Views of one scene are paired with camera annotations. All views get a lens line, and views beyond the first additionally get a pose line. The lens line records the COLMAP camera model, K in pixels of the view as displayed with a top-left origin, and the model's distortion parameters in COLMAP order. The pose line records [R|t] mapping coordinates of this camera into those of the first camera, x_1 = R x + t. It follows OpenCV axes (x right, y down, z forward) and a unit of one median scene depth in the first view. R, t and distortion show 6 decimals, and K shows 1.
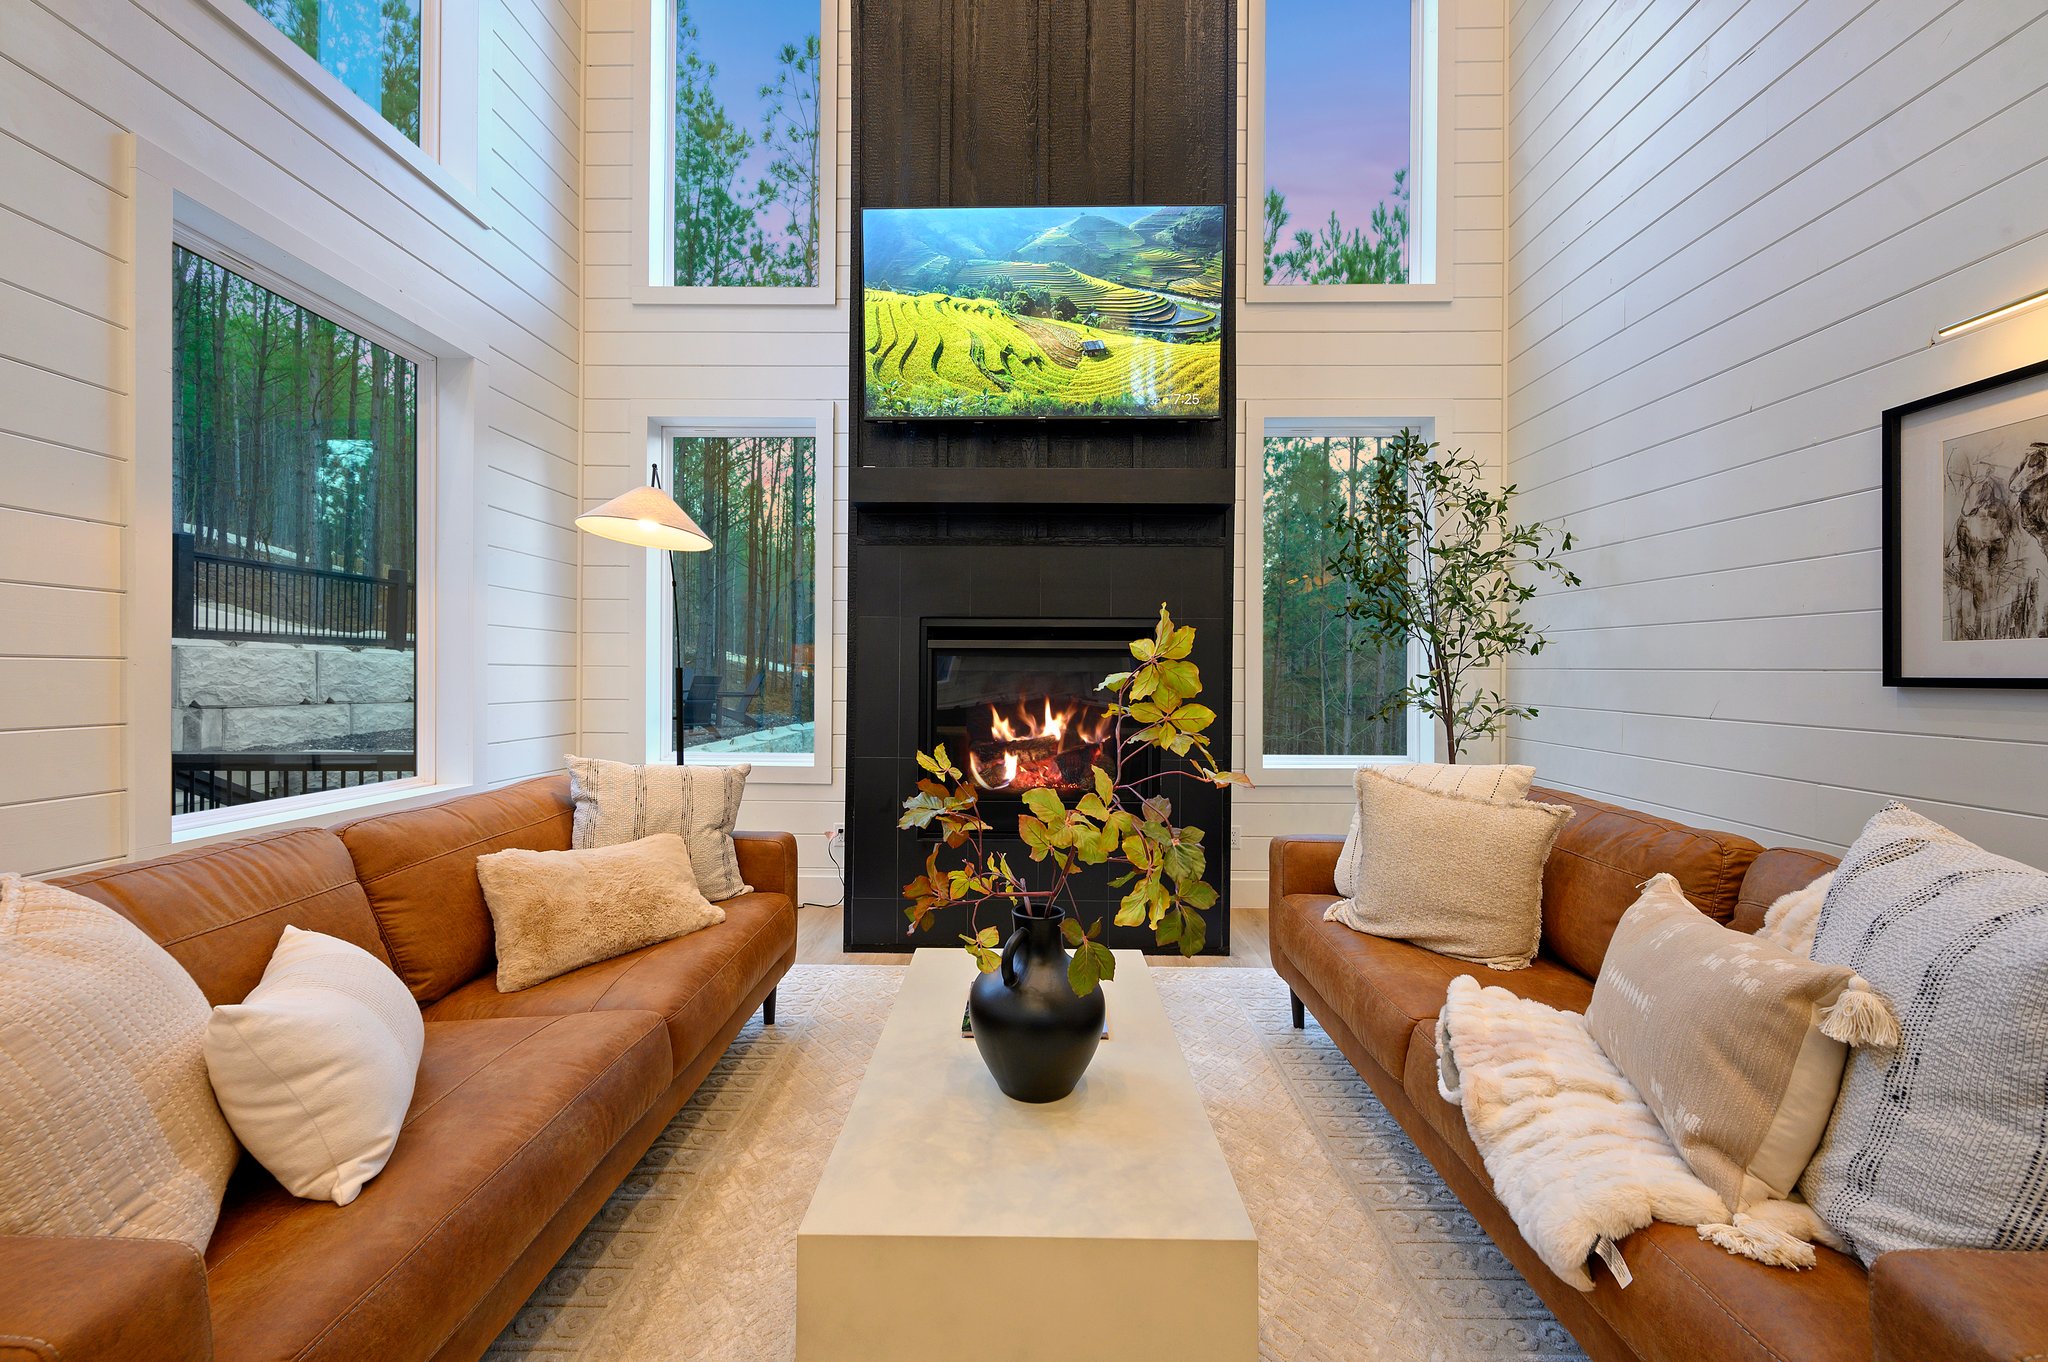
lens RADIAL K [[816.2, 0, 1023.3], [0, 816.2, 677.4], [0, 0, 1]] dist [-0.002756, 0.000294]
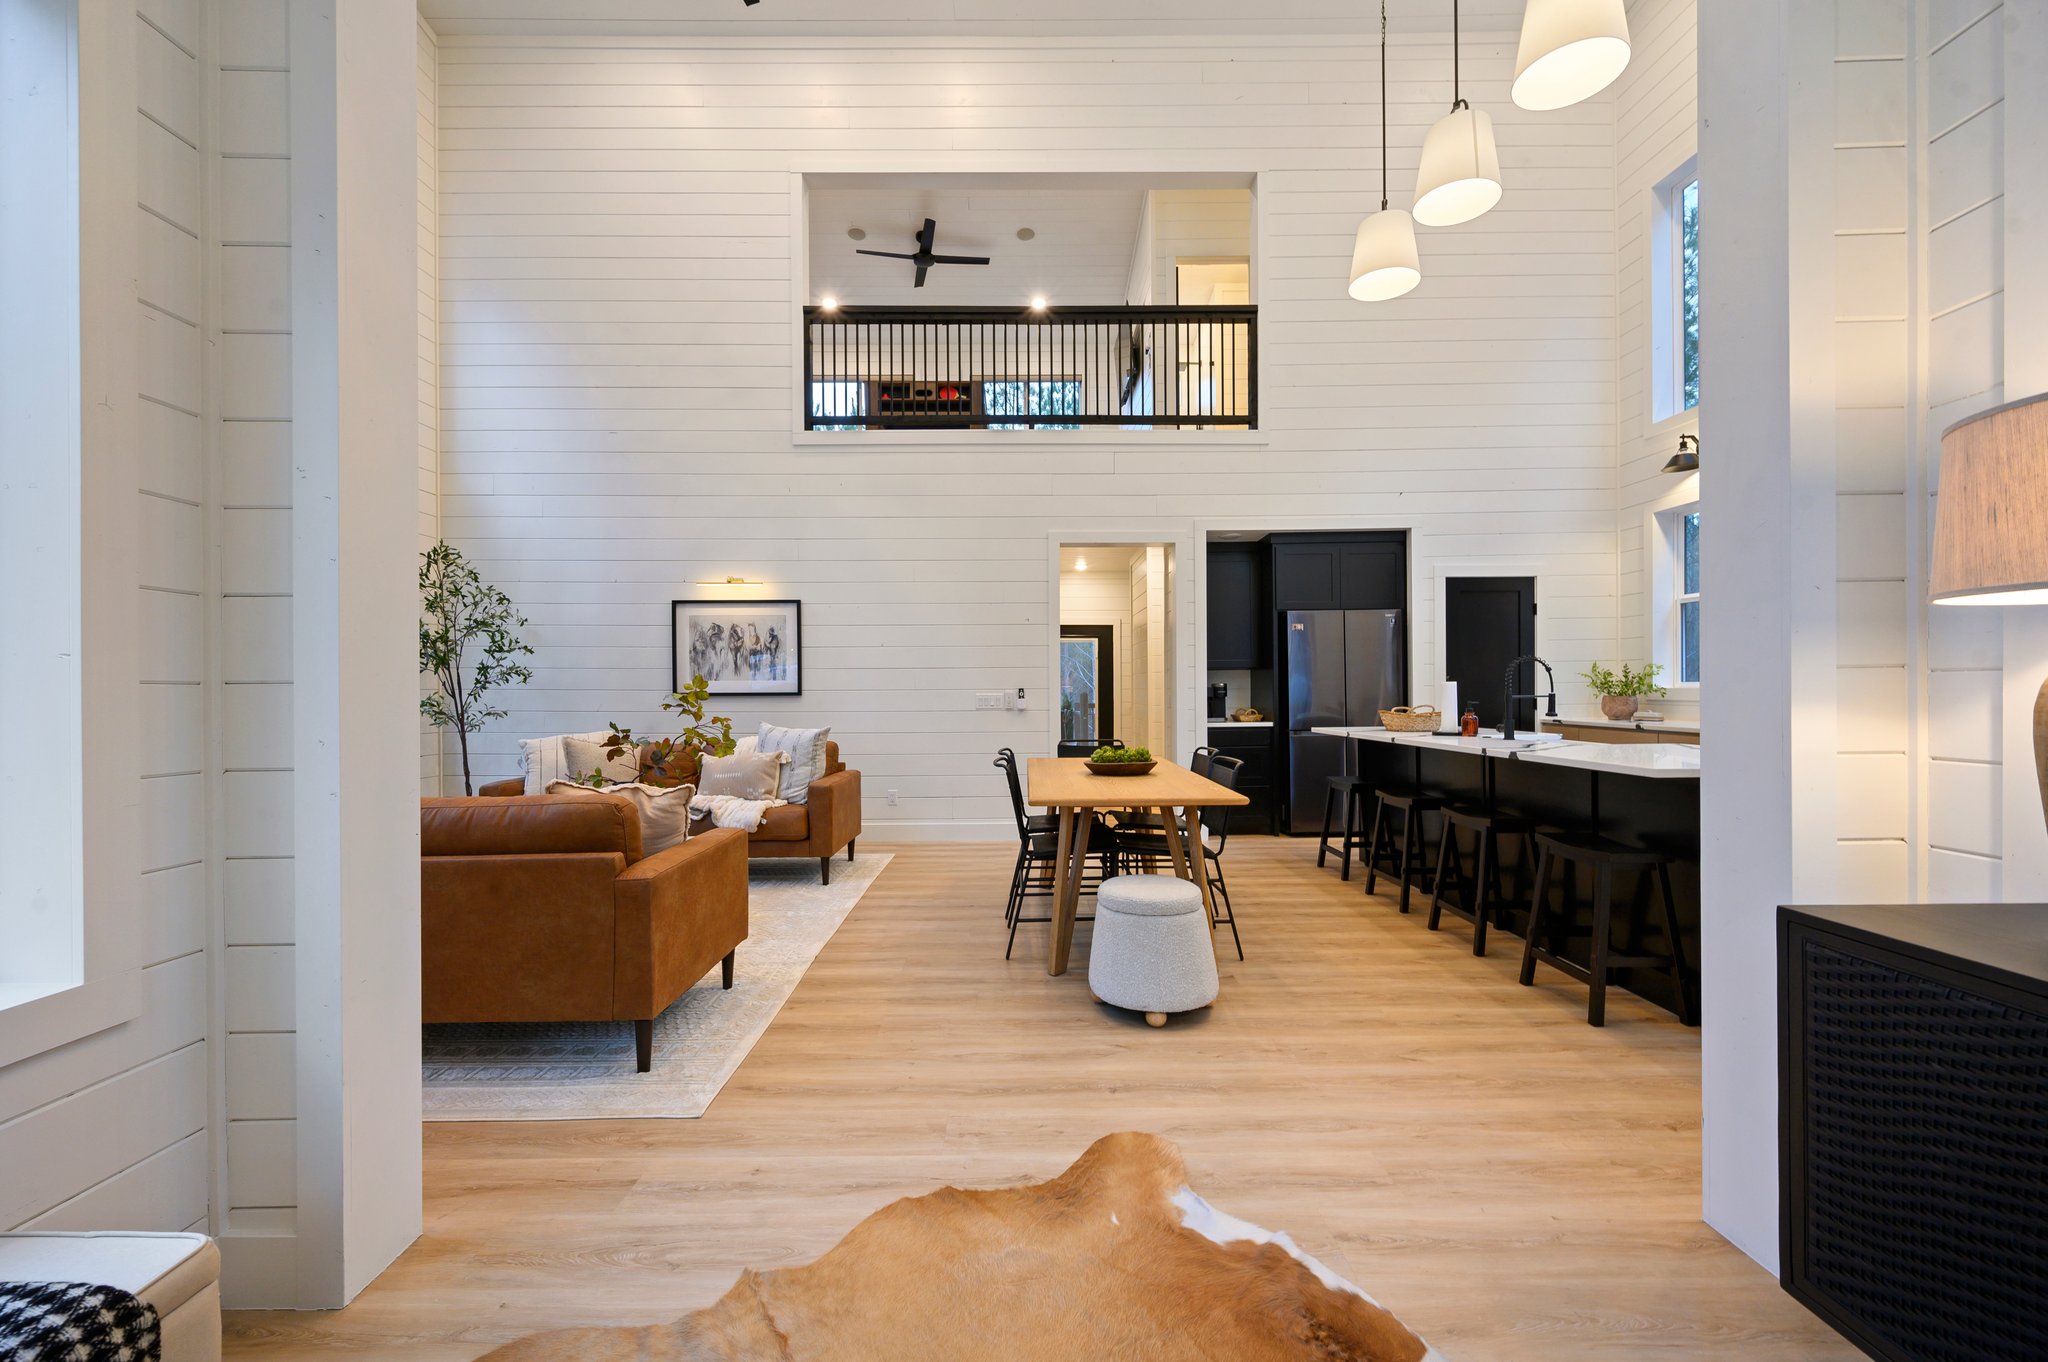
lens RADIAL K [[816.2, 0, 1022.9], [0, 816.2, 687.3], [0, 0, 1]] dist [-0.002756, 0.000294]
pose [[-0.017285, -0.003088, 0.999846, -2.051448], [0.007629, 0.999966, 0.003220, -0.020542], [-0.999821, 0.007684, -0.017261, -0.211770]]
